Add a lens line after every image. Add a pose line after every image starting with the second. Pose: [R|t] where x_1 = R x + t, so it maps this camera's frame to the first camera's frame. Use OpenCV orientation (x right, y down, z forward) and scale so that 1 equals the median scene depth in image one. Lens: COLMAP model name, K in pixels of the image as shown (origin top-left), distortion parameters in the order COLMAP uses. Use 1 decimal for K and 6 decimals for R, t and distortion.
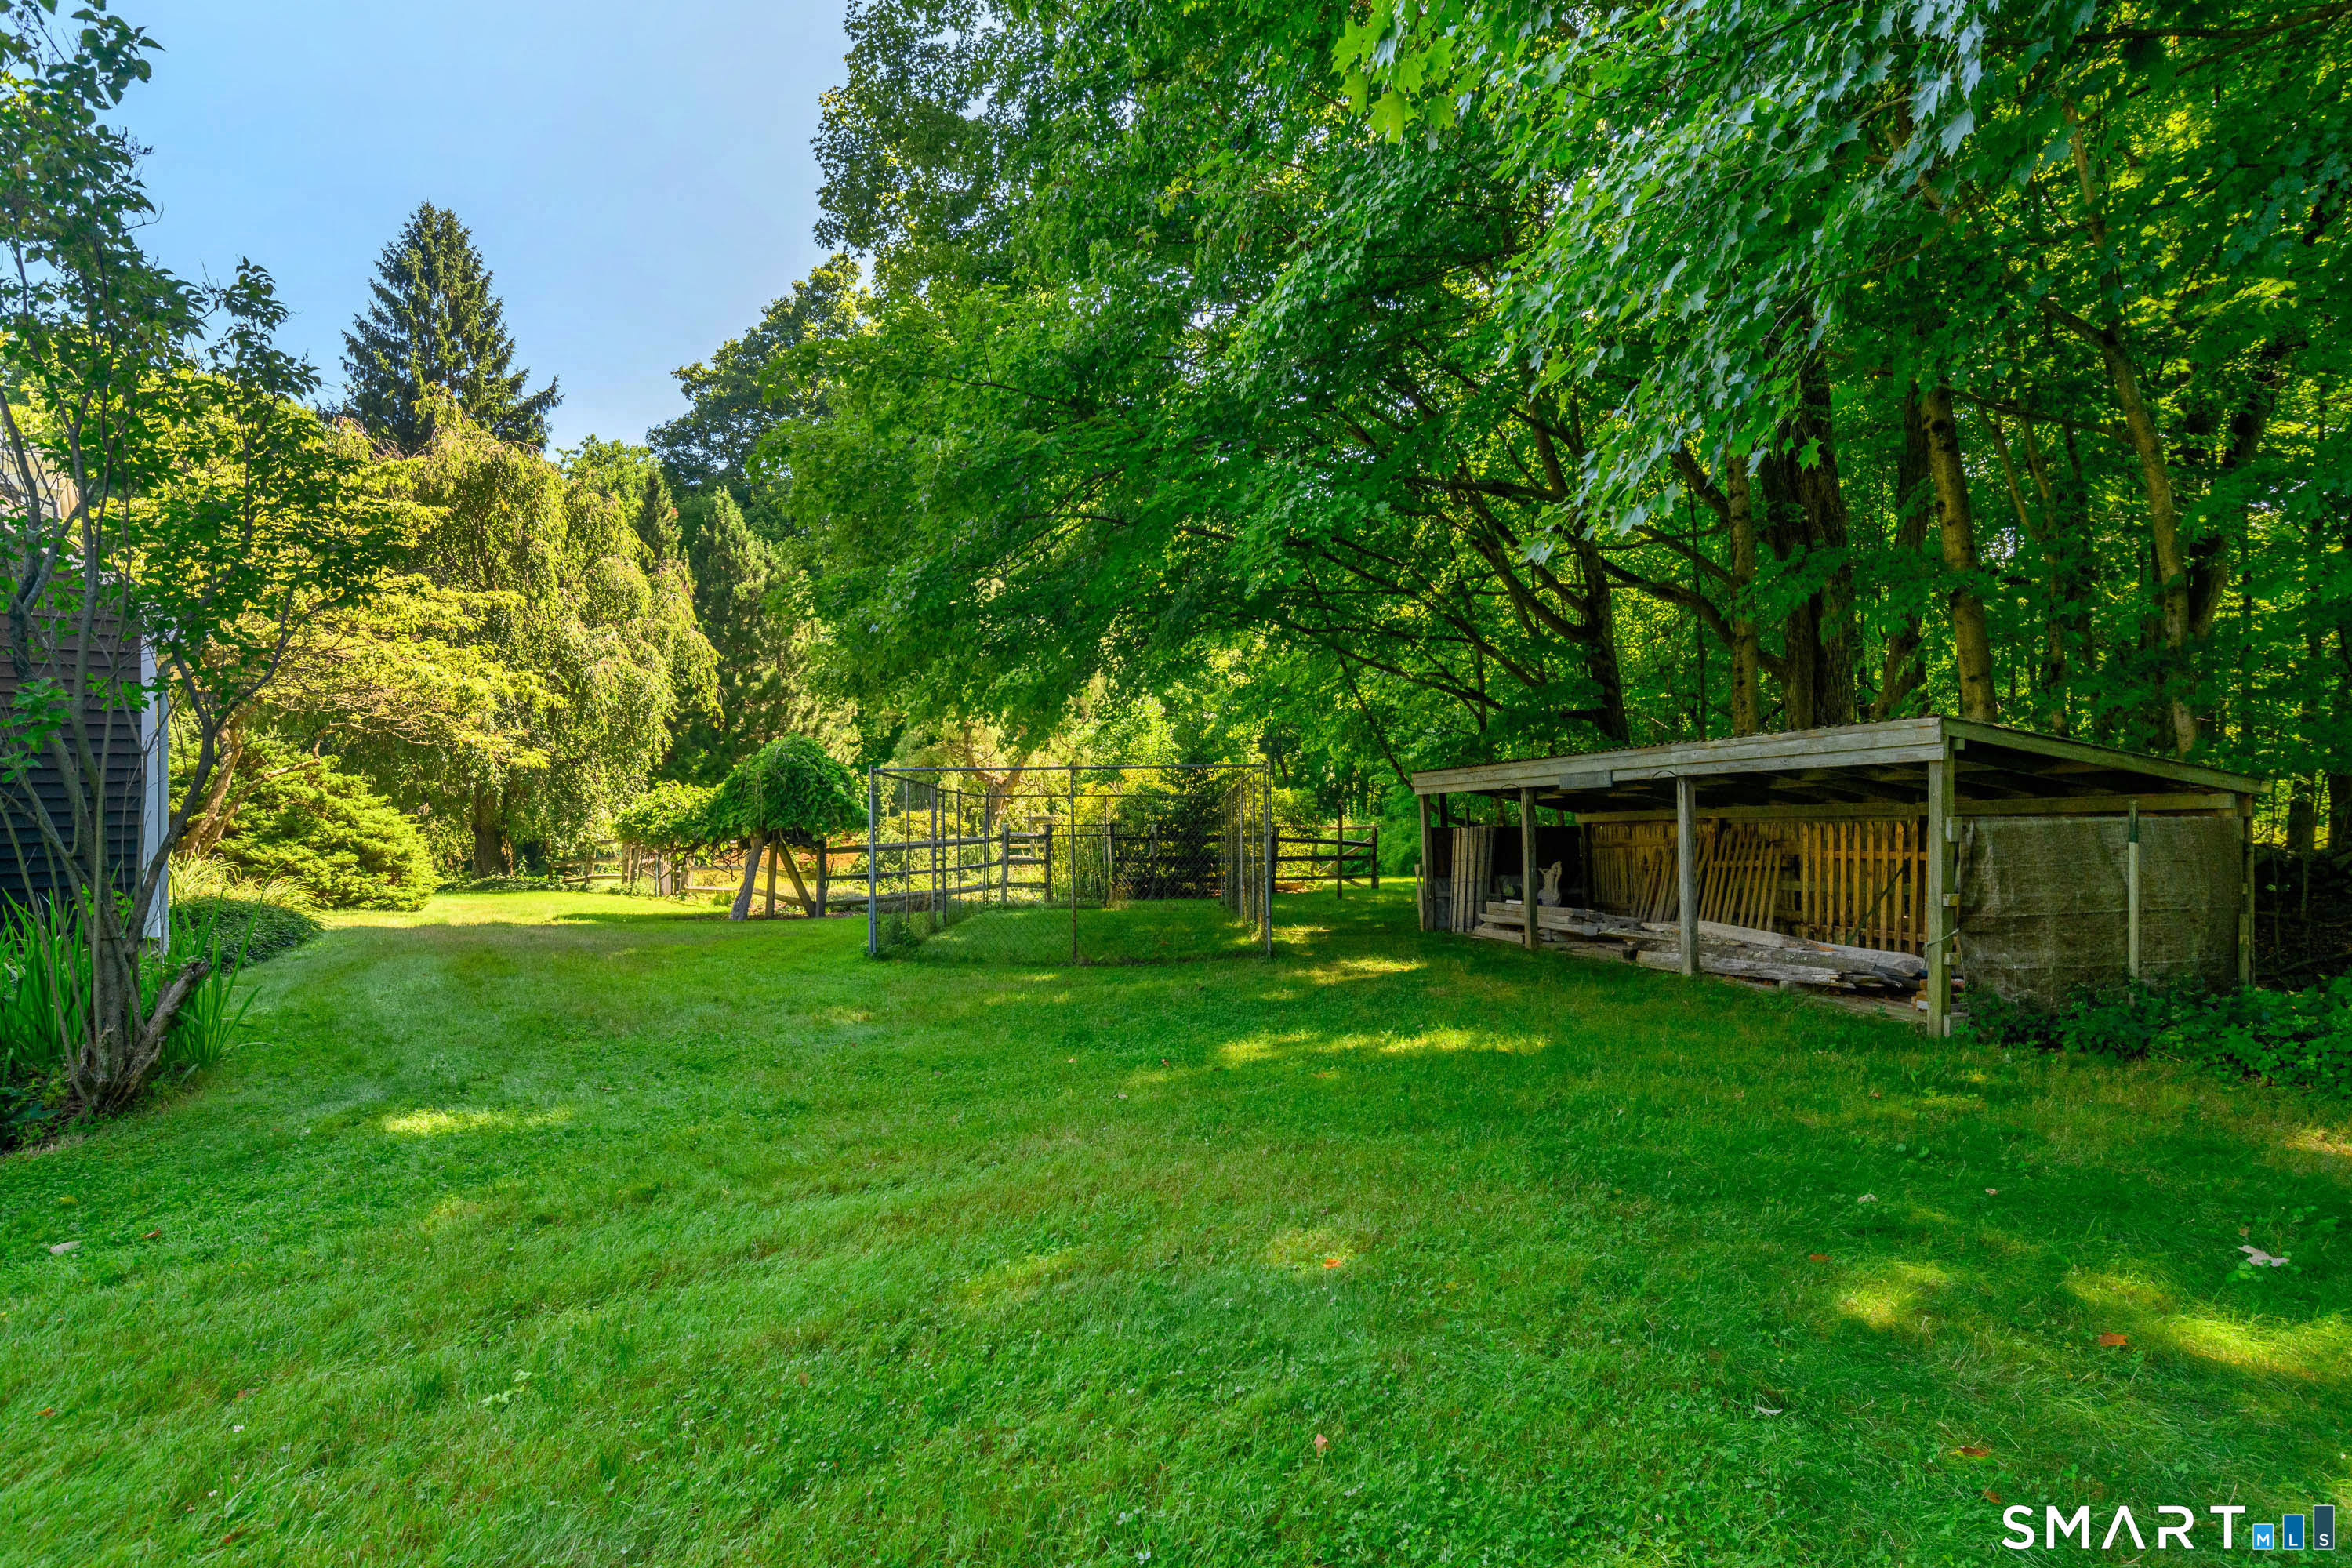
lens RADIAL K [[1203.0, 0, 1171.6], [0, 1203.0, 778.2], [0, 0, 1]] dist [0.003432, 0.000665]
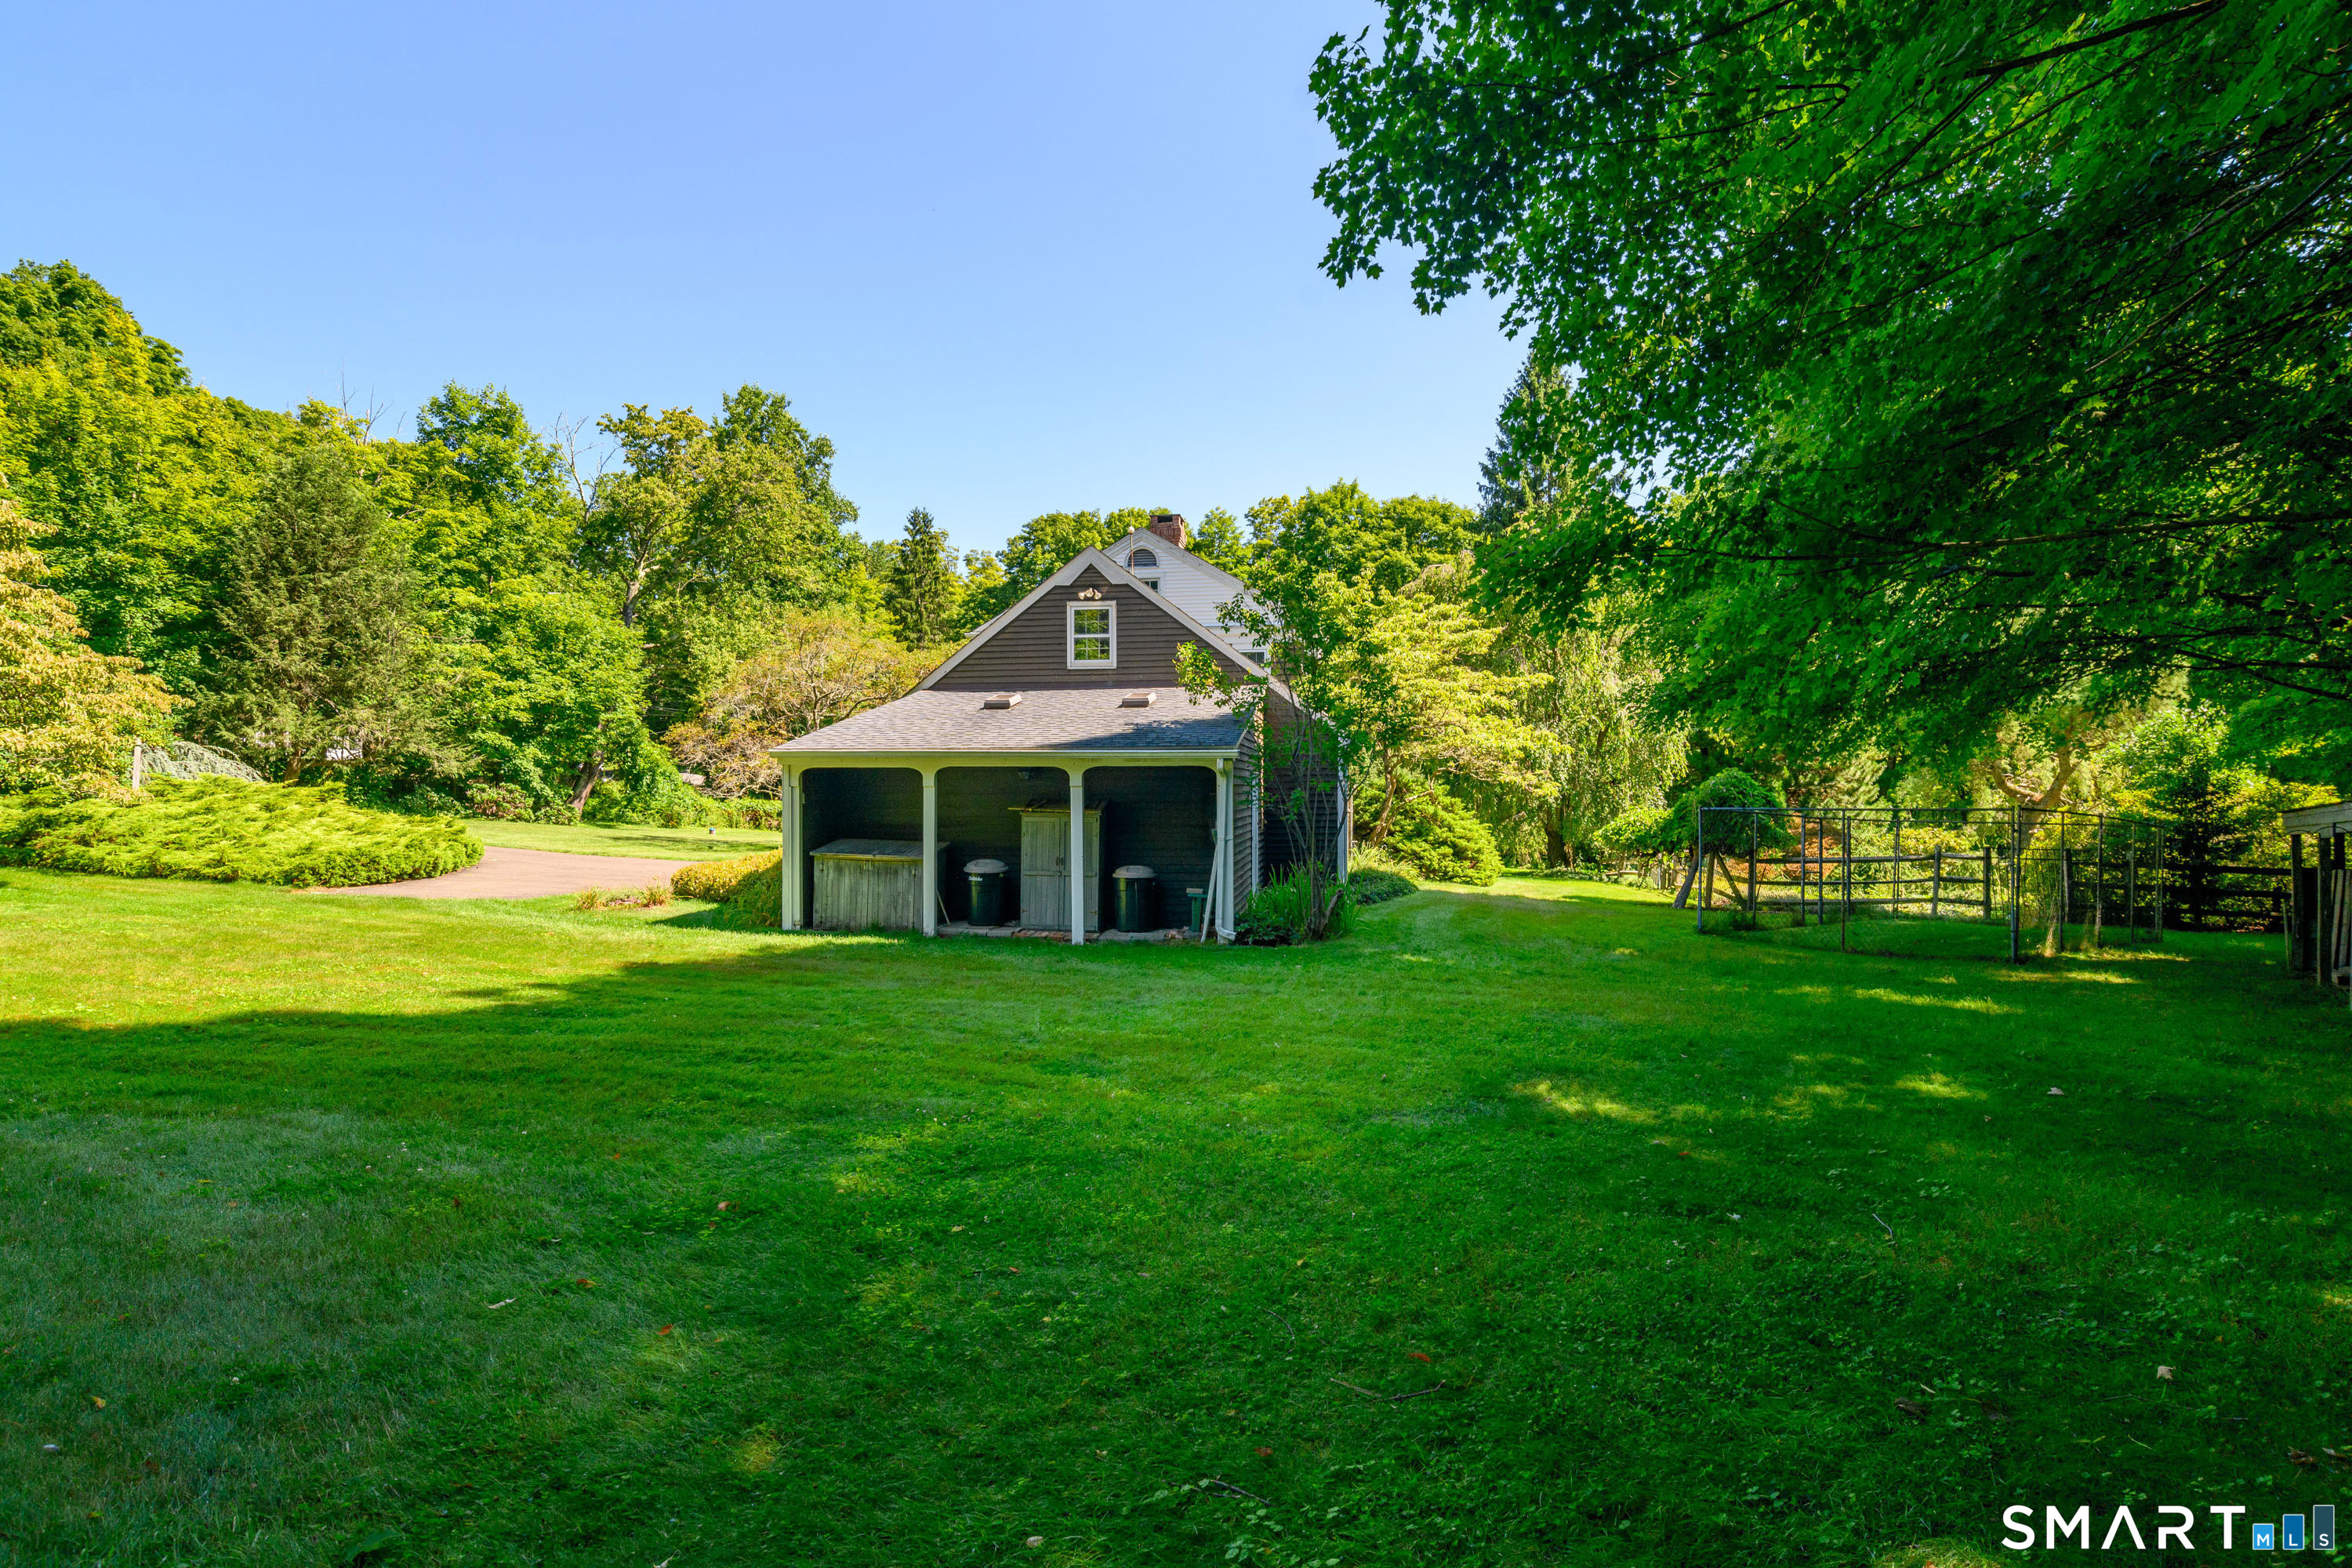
lens RADIAL K [[1203.0, 0, 1169.8], [0, 1203.0, 790.9], [0, 0, 1]] dist [0.003432, 0.000665]
pose [[0.636820, 0.004579, -0.770999, 0.272077], [0.002672, 0.999963, 0.008146, -0.023624], [0.771008, -0.007248, 0.636784, -0.266352]]
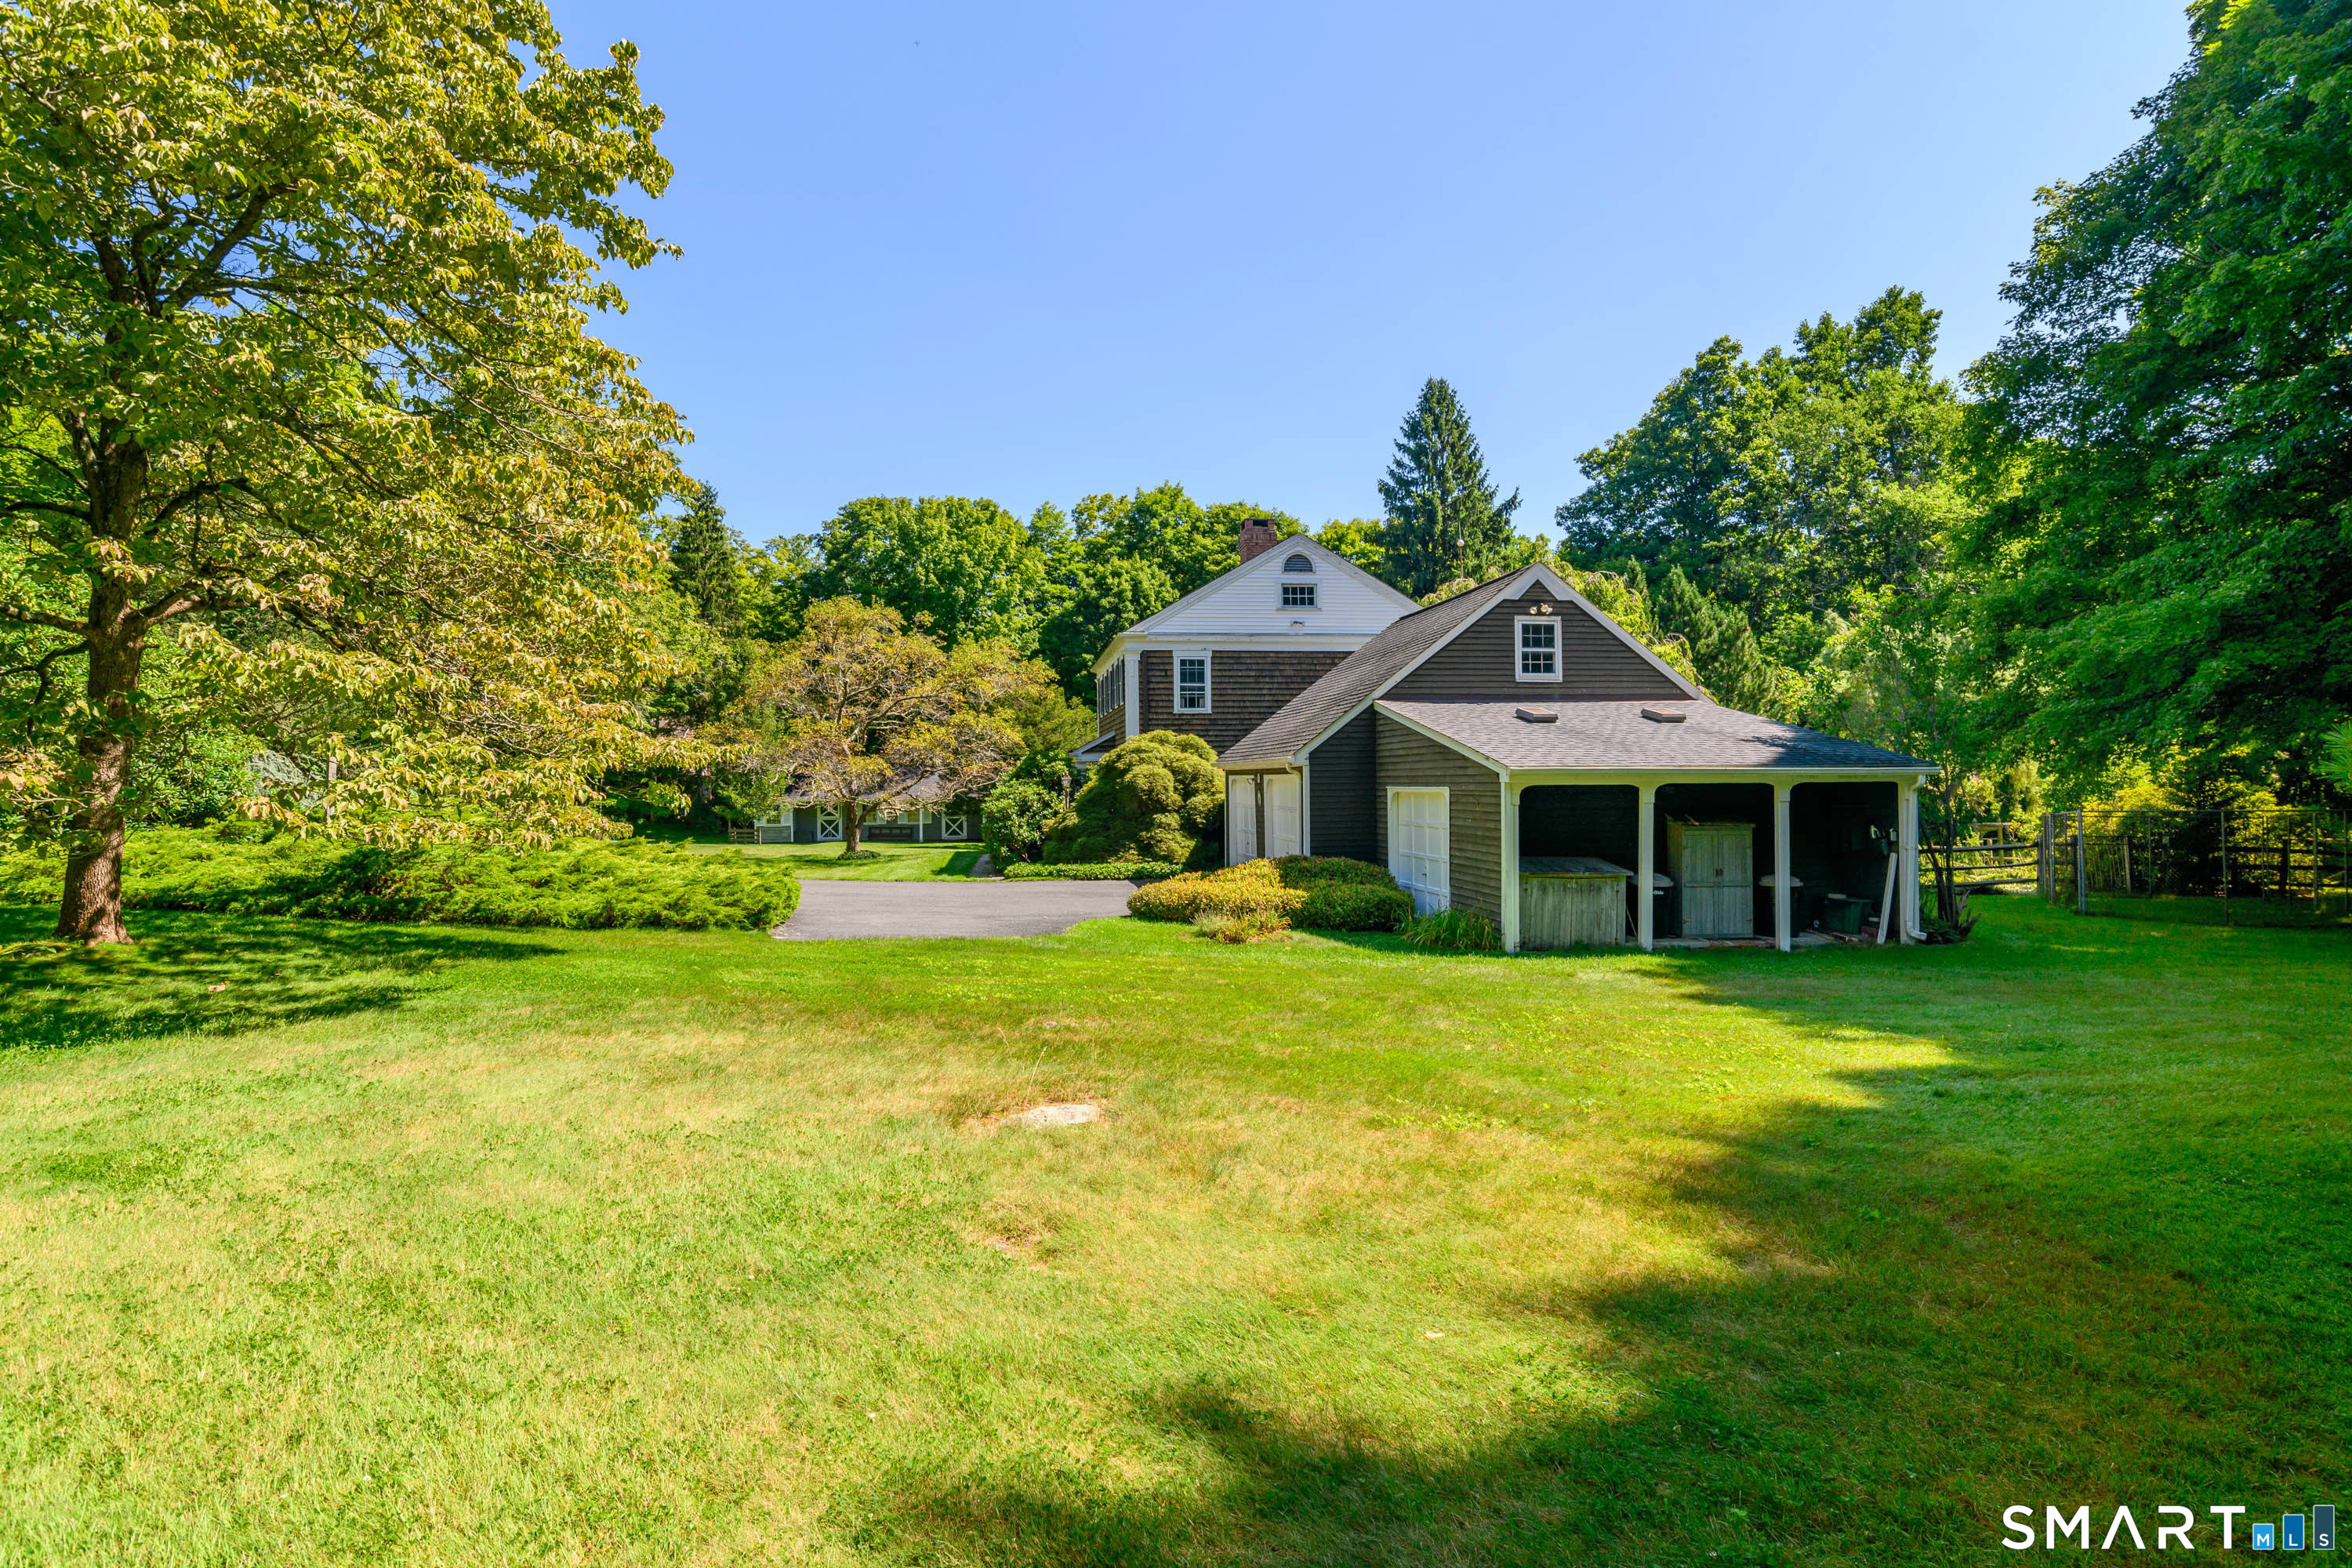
lens RADIAL K [[1203.0, 0, 1182.9], [0, 1203.0, 779.1], [0, 0, 1]] dist [0.003432, 0.000665]
pose [[0.841961, -0.004670, -0.539518, -0.215915], [0.009206, 0.999941, 0.005711, -0.042454], [0.539460, -0.009775, 0.841955, -0.678591]]
